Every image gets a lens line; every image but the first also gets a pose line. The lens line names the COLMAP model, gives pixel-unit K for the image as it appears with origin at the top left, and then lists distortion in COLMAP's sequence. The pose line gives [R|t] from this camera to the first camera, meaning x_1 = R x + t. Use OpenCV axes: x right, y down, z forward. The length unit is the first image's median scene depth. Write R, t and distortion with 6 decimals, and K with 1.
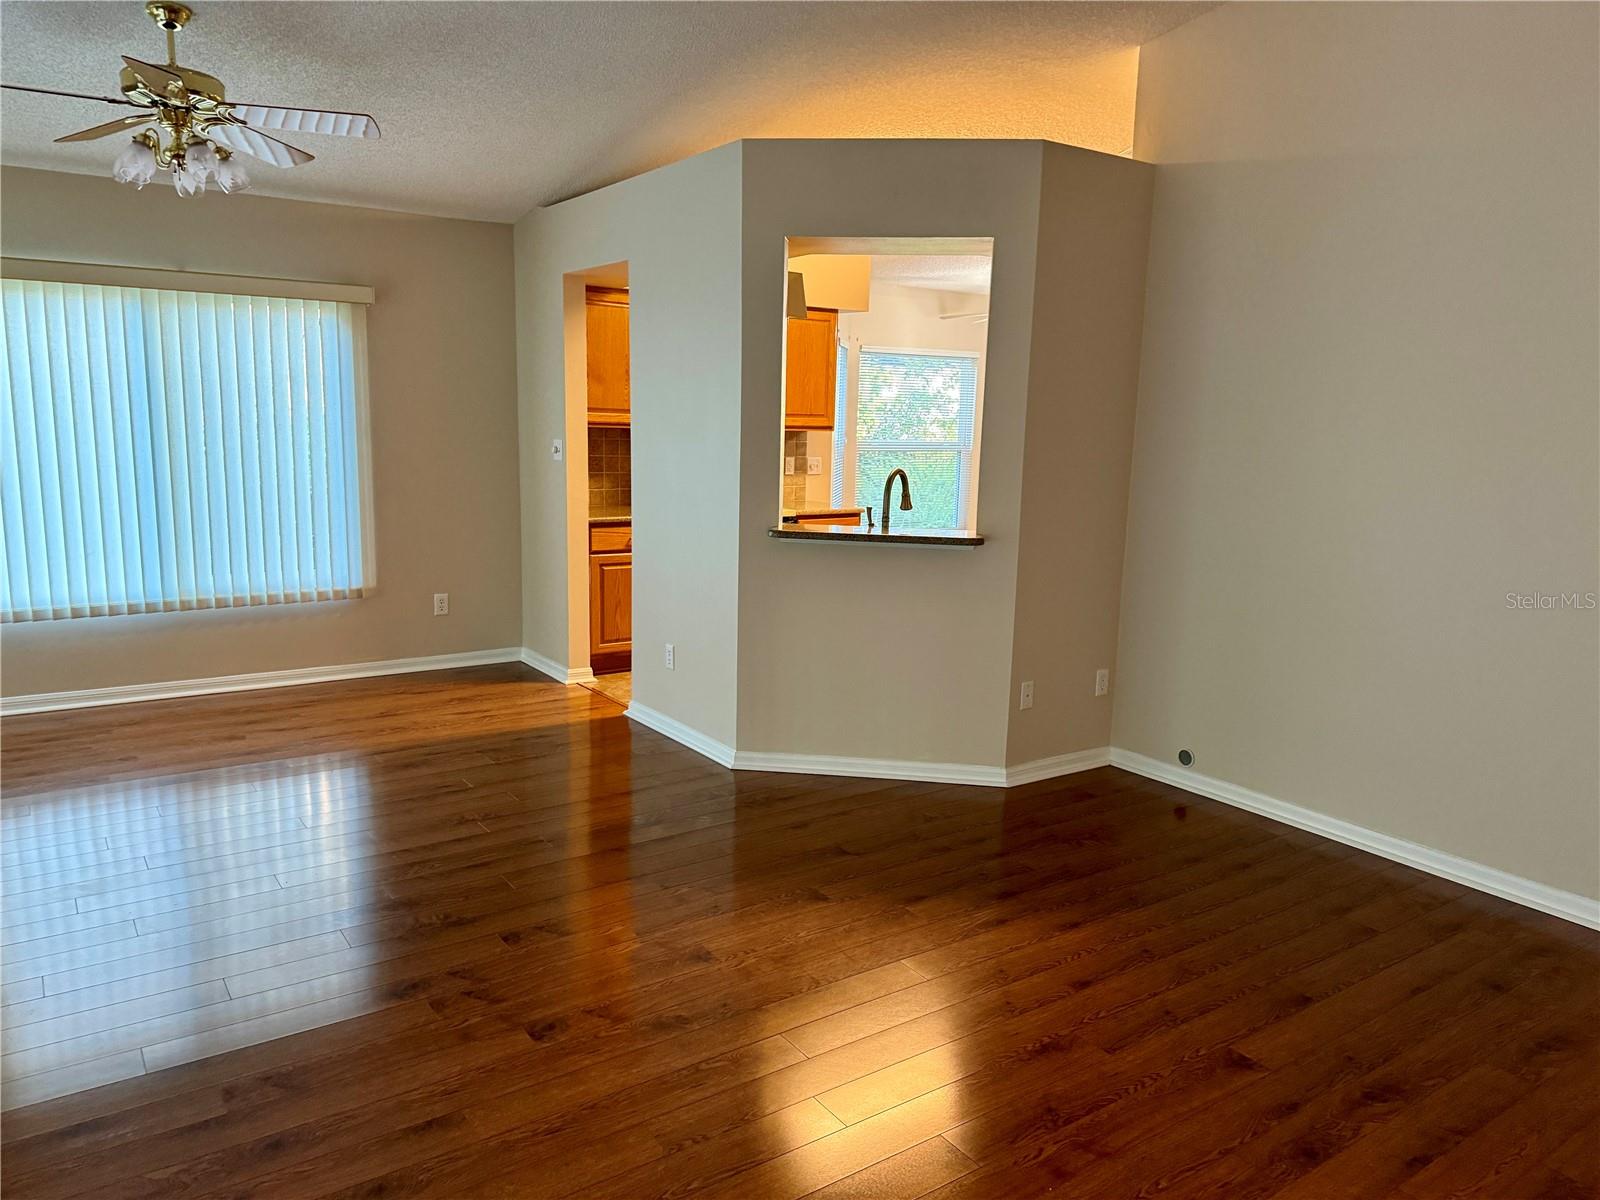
lens RADIAL K [[1142.4, 0, 800.0], [0, 1142.4, 600.0], [0, 0, 1]] dist [0.096351, -0.132795]
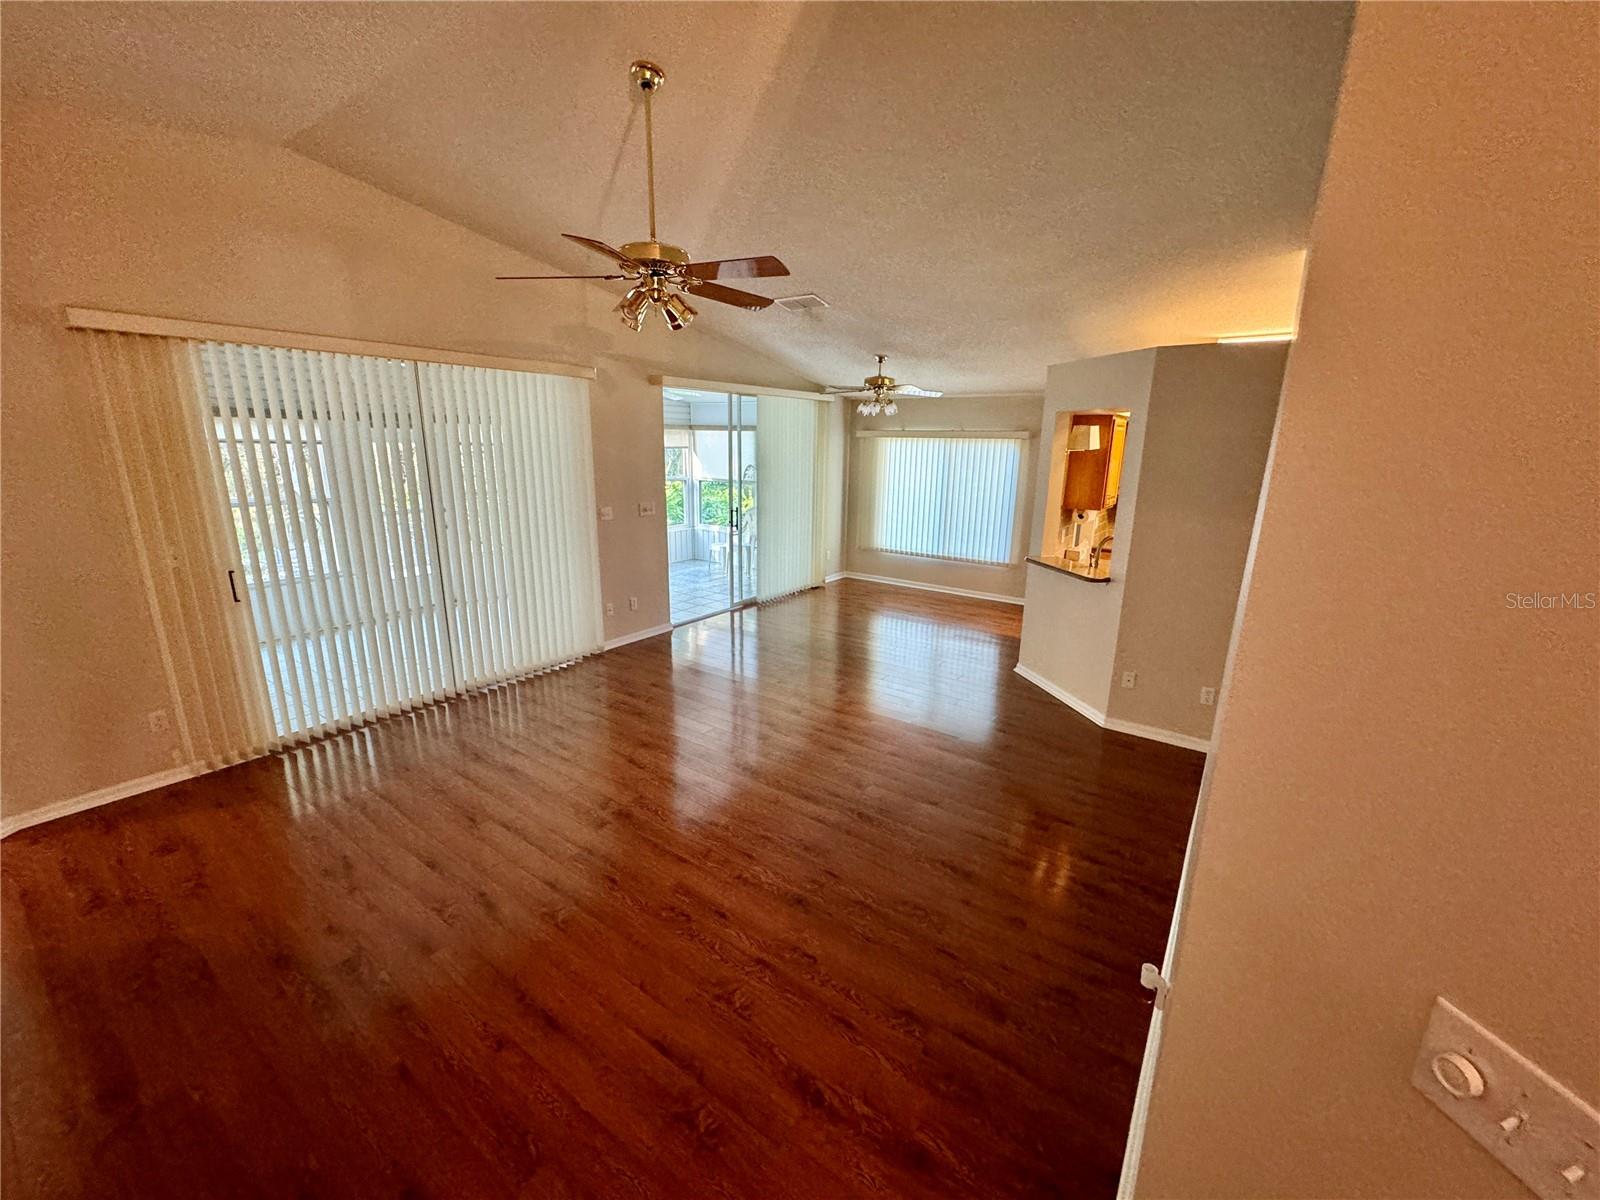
lens RADIAL K [[638.0, 0, 797.8], [0, 638.0, 597.7], [0, 0, 1]] dist [-0.001238, 0.000027]
pose [[0.337188, 0.207780, -0.918222, 0.801960], [-0.163385, 0.973455, 0.160281, -0.097185], [0.927151, 0.095979, 0.362186, 0.192109]]
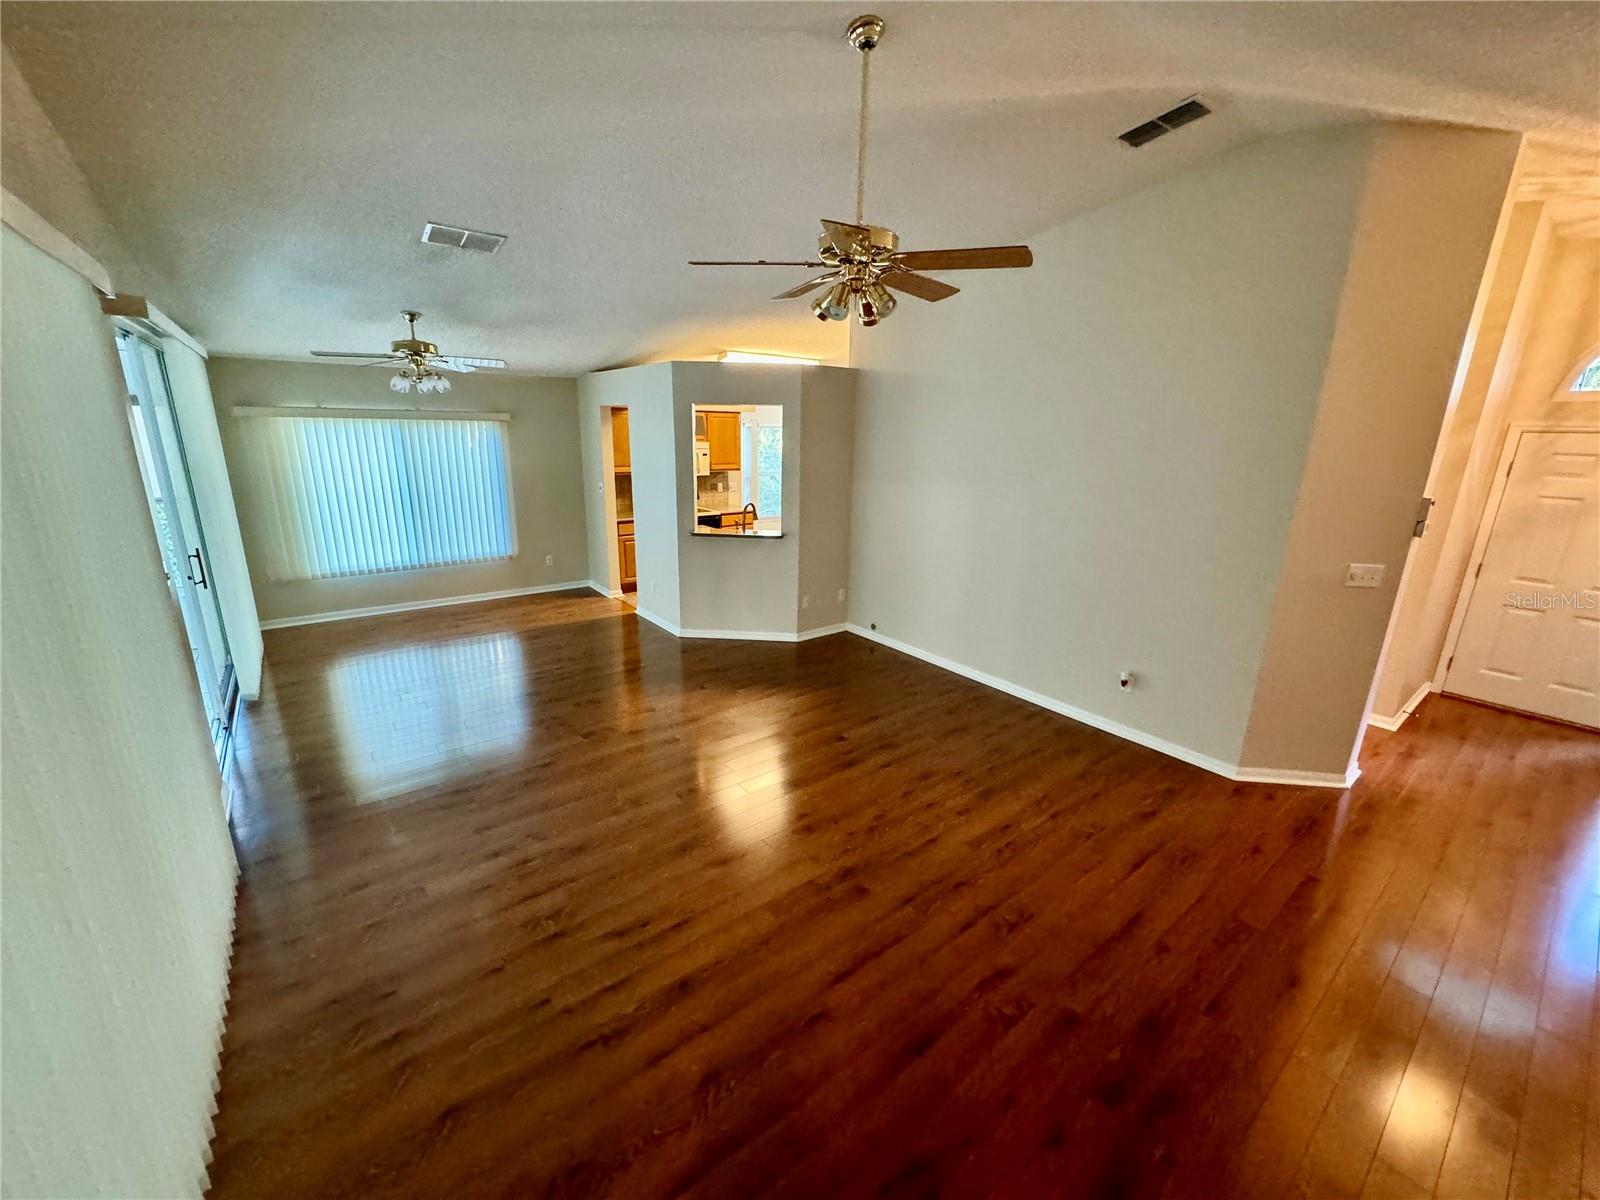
lens RADIAL K [[637.2, 0, 802.8], [0, 637.2, 601.0], [0, 0, 1]] dist [-0.019308, -0.000030]
pose [[0.998027, -0.019194, 0.059779, 0.108982], [0.013023, 0.994704, 0.101952, -0.047617], [-0.061419, -0.100972, 0.992992, -0.259838]]
